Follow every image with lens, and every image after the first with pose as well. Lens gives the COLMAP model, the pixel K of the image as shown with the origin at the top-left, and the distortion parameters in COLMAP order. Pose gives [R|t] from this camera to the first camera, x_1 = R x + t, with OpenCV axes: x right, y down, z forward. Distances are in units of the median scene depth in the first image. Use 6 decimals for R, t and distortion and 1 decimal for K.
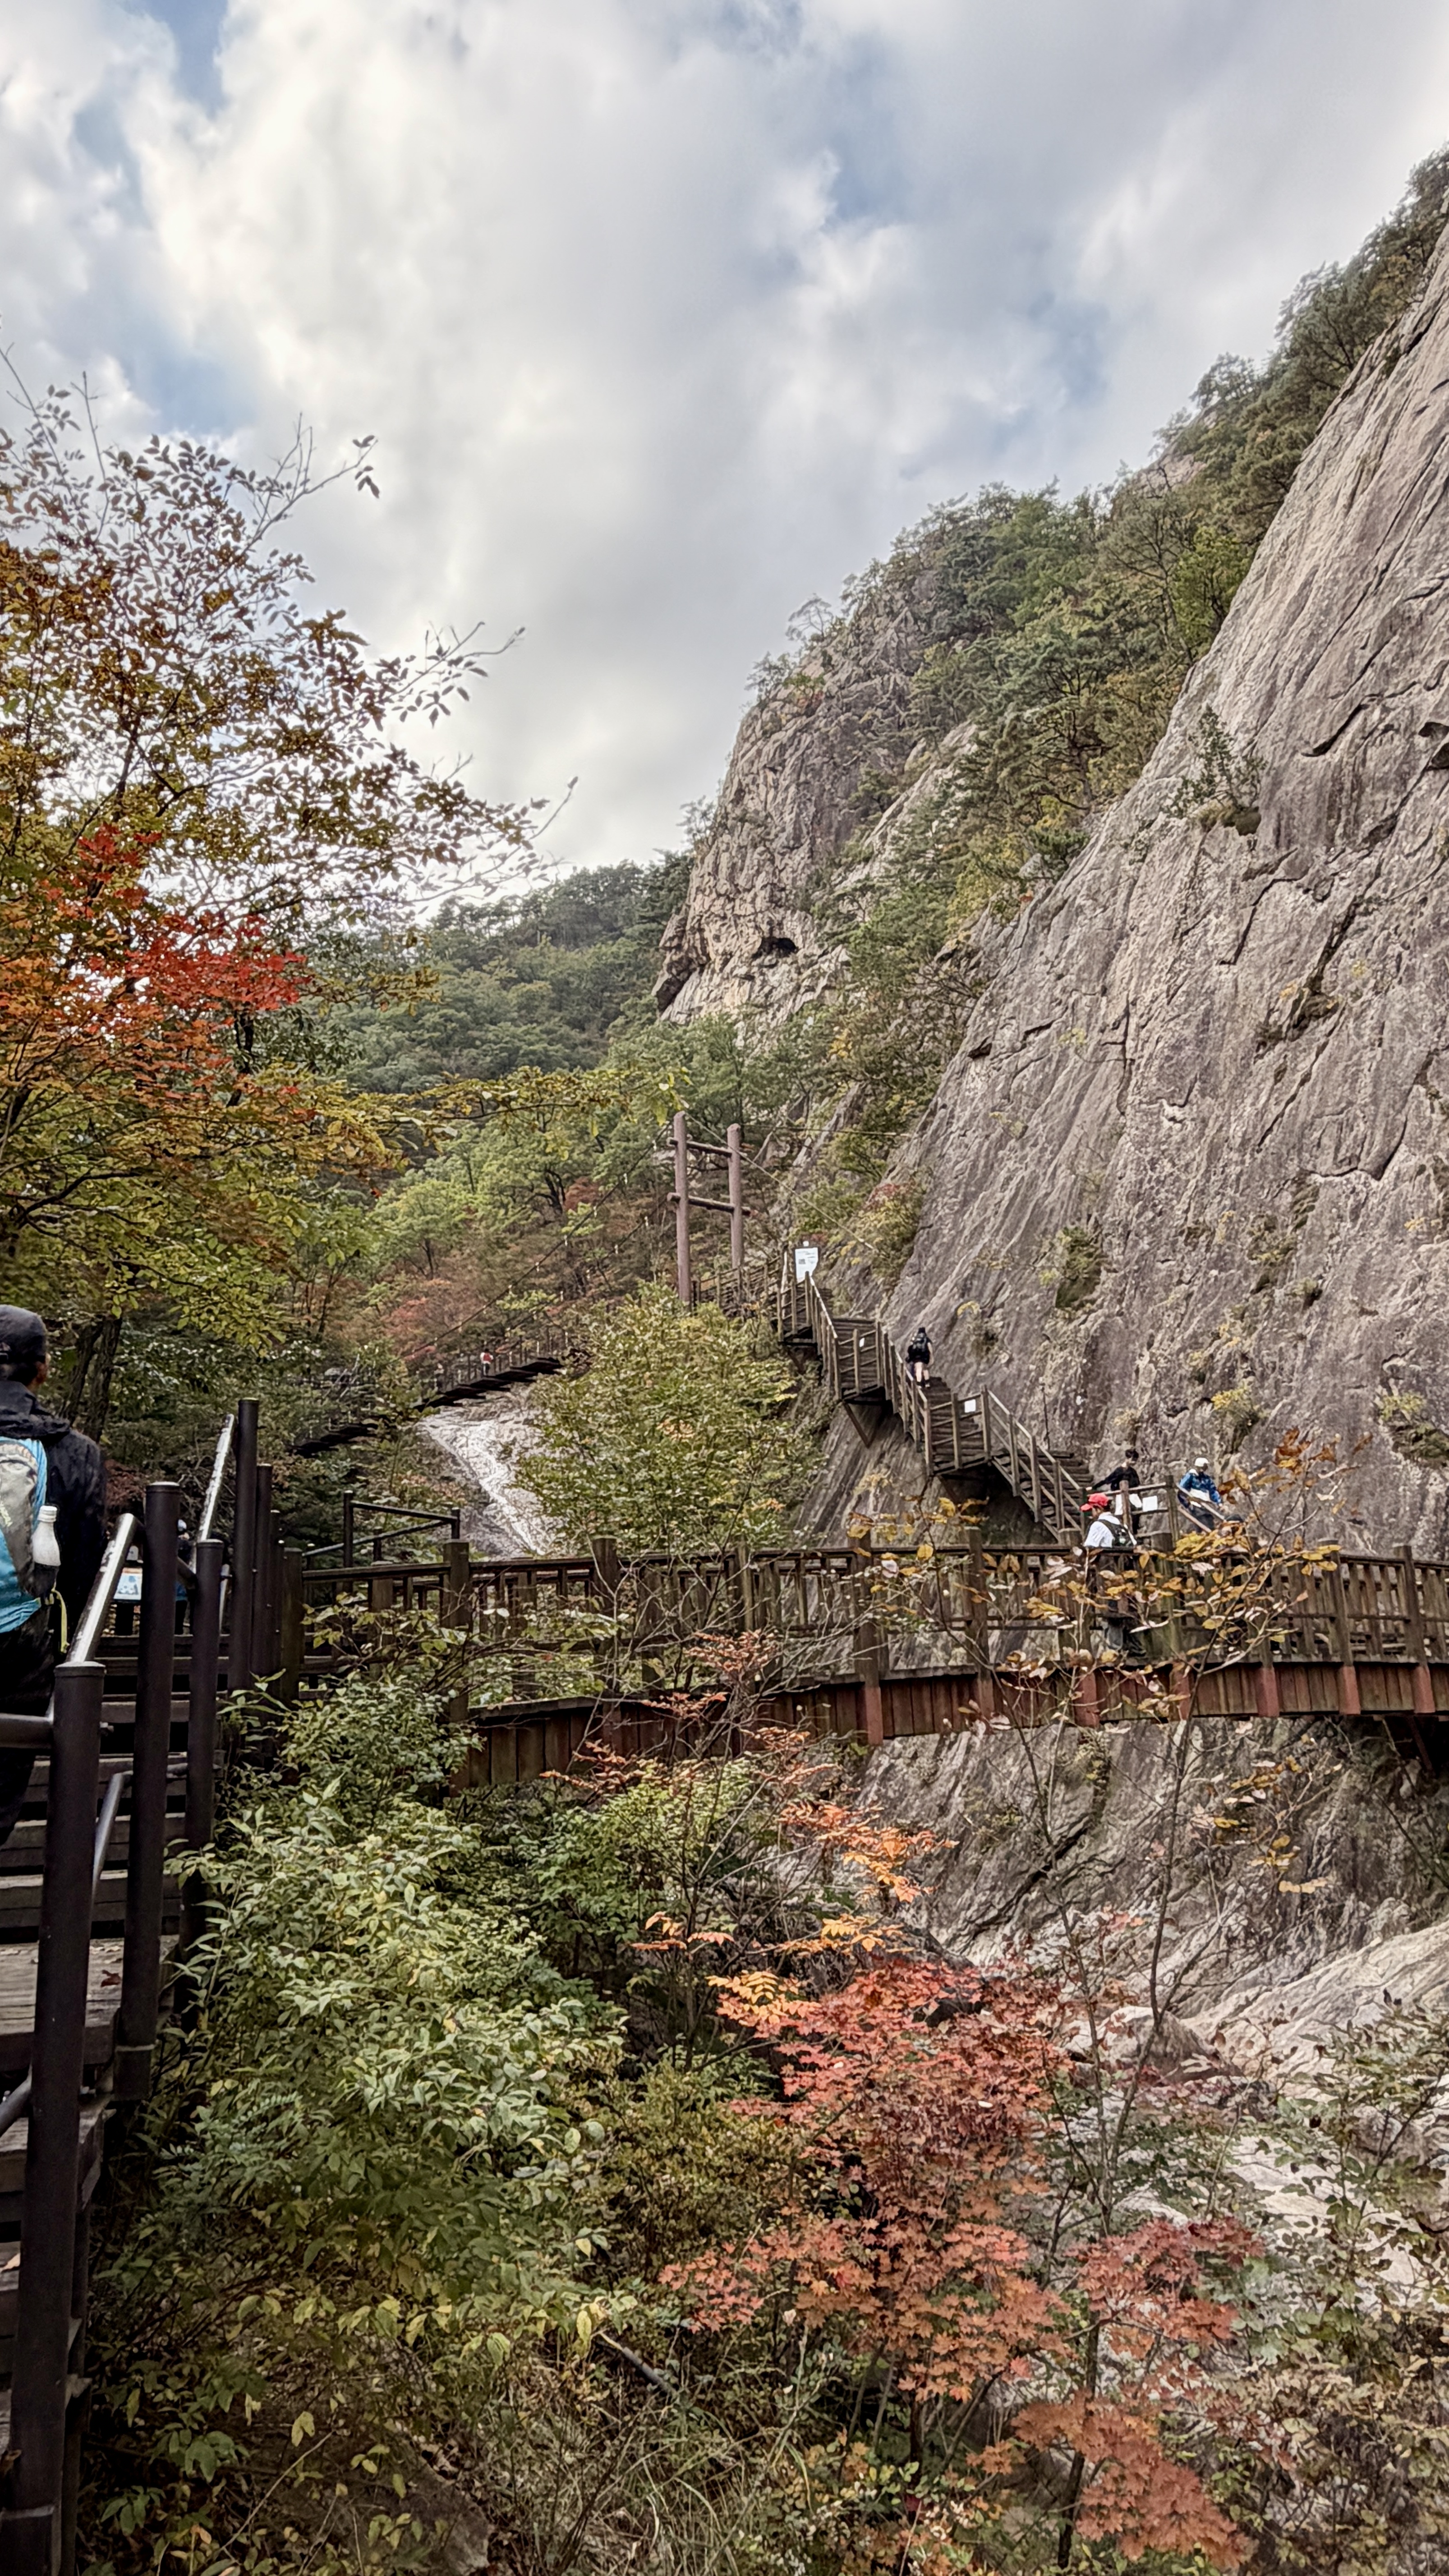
lens RADIAL K [[1802.9, 0, 724.5], [0, 1802.9, 1288.0], [0, 0, 1]] dist [-0.002545, 0.000161]
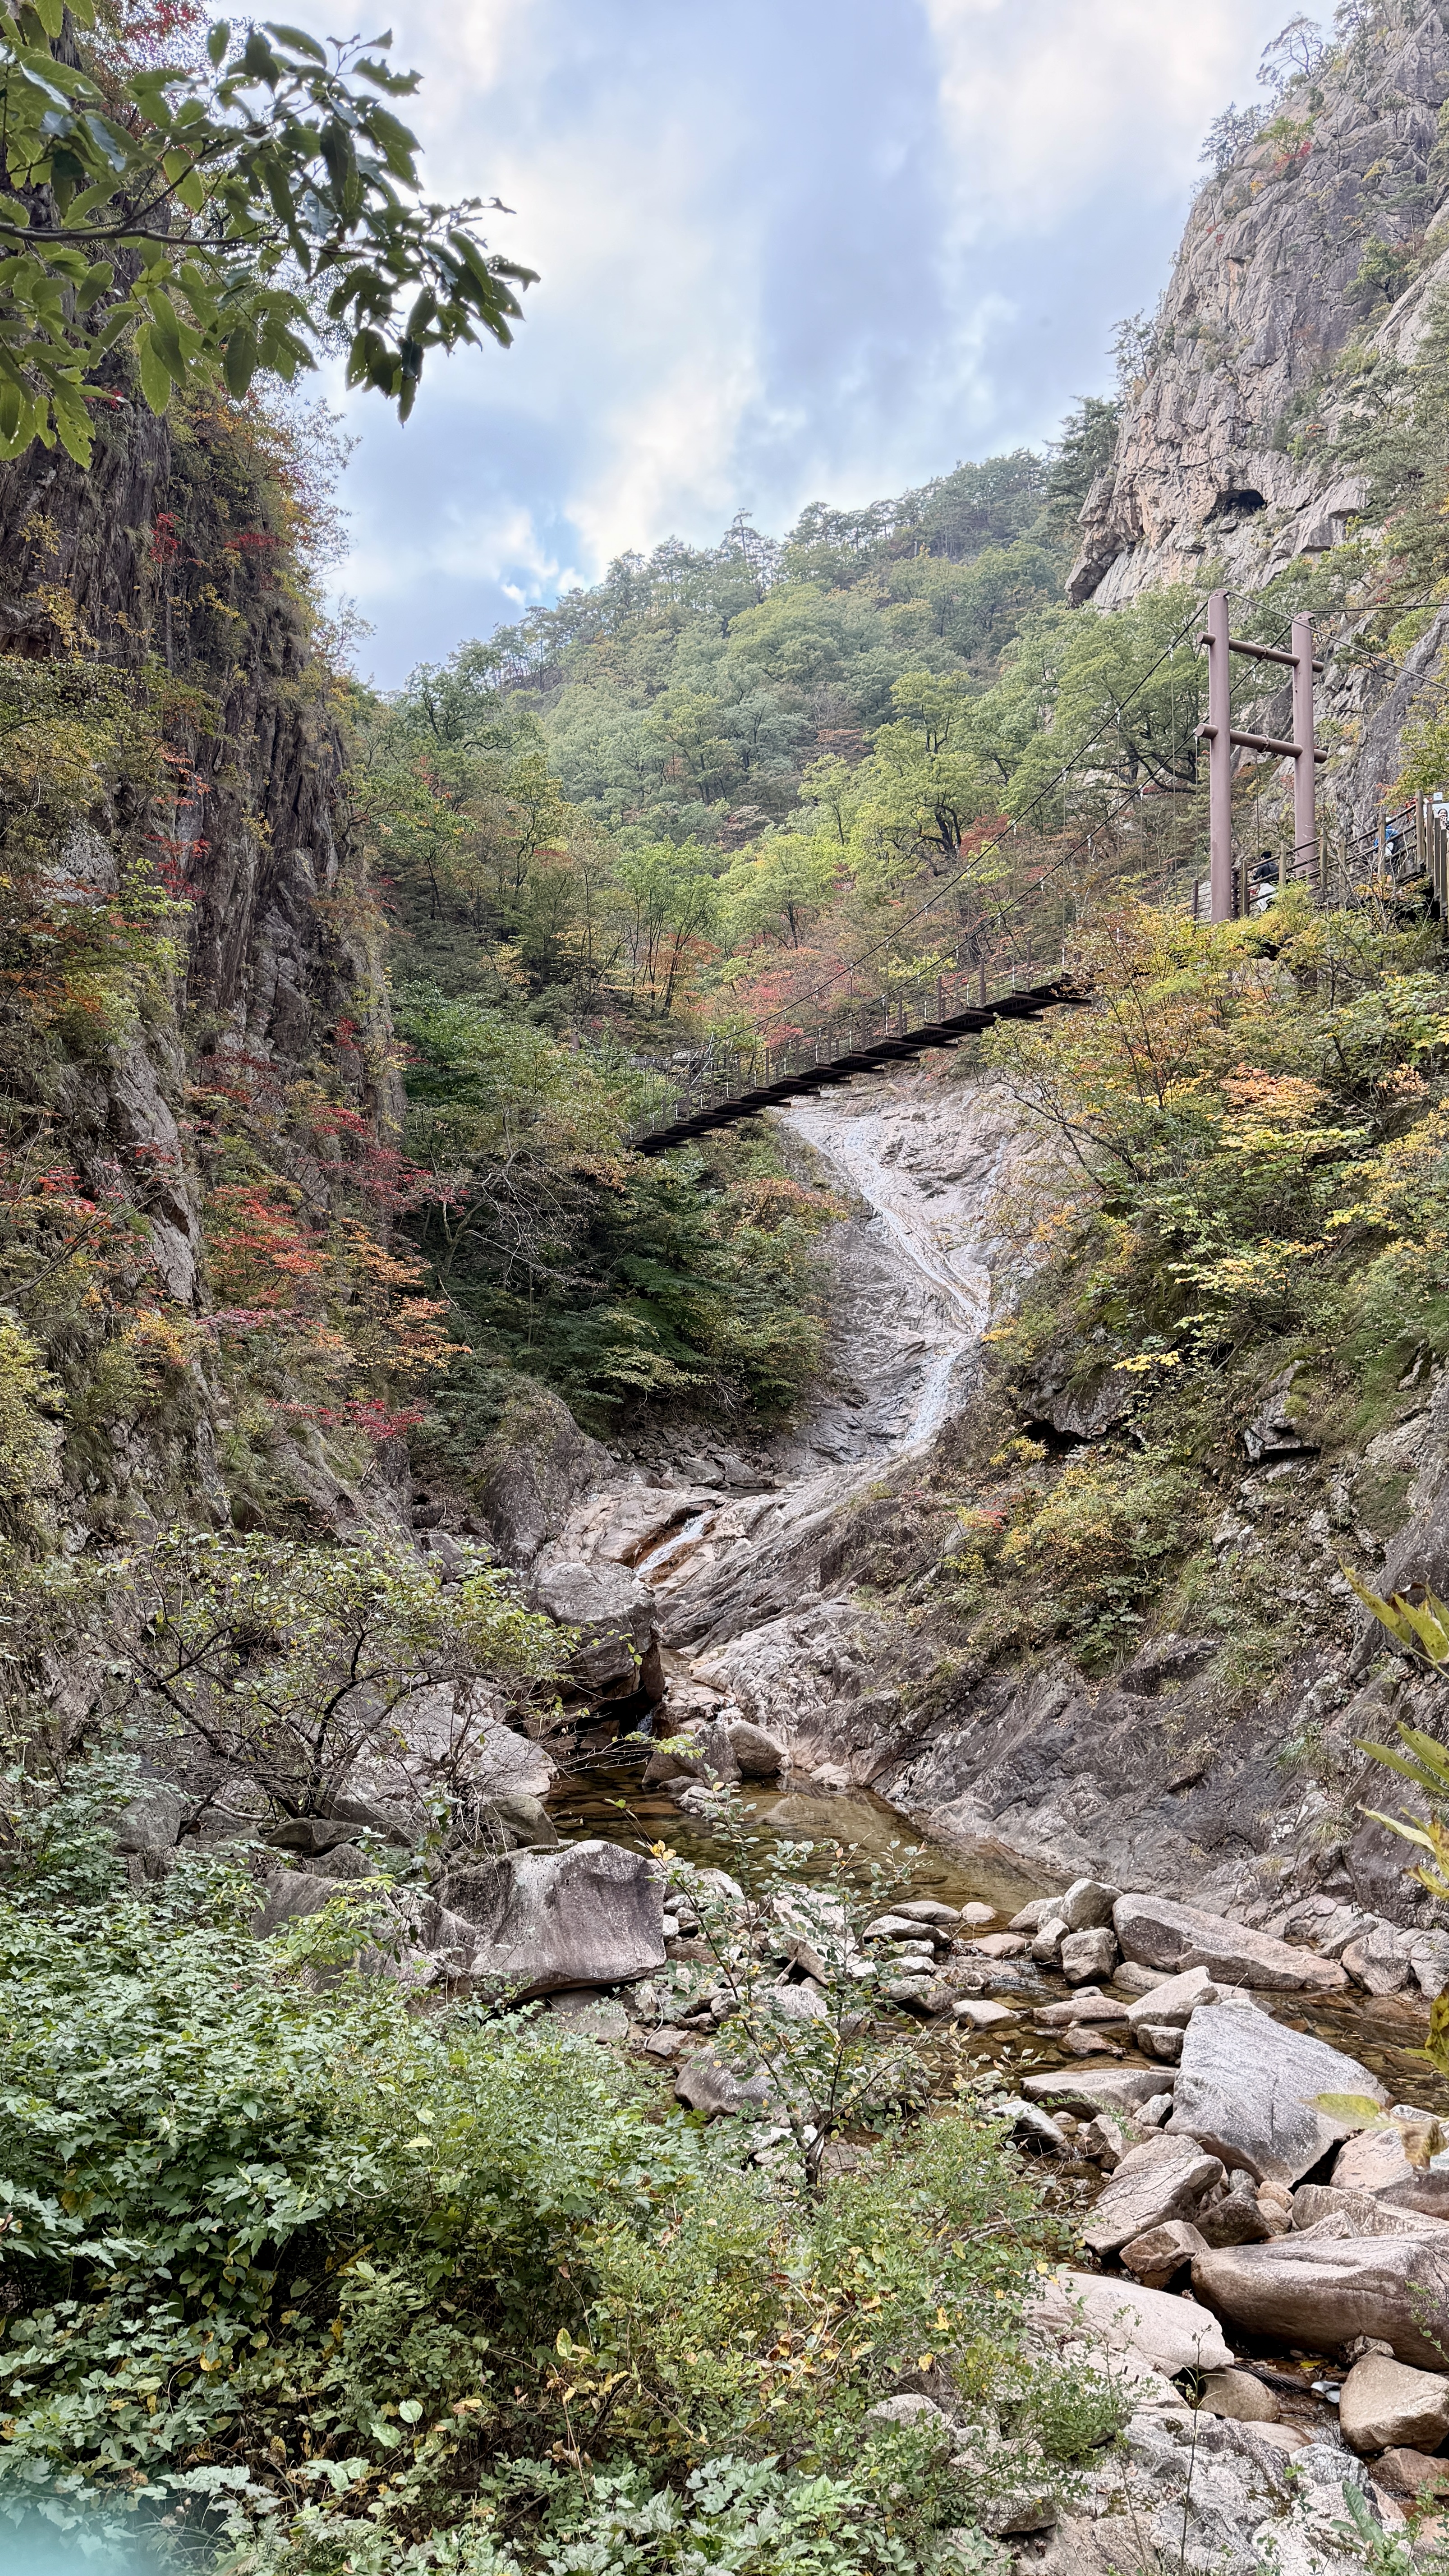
lens RADIAL K [[1879.2, 0, 724.5], [0, 1879.2, 1288.0], [0, 0, 1]] dist [0.159832, -0.257420]
pose [[0.981393, 0.020685, -0.190893, -0.021971], [0.009215, 0.987961, 0.154428, 0.013060], [0.191789, -0.153314, 0.969387, 0.106482]]
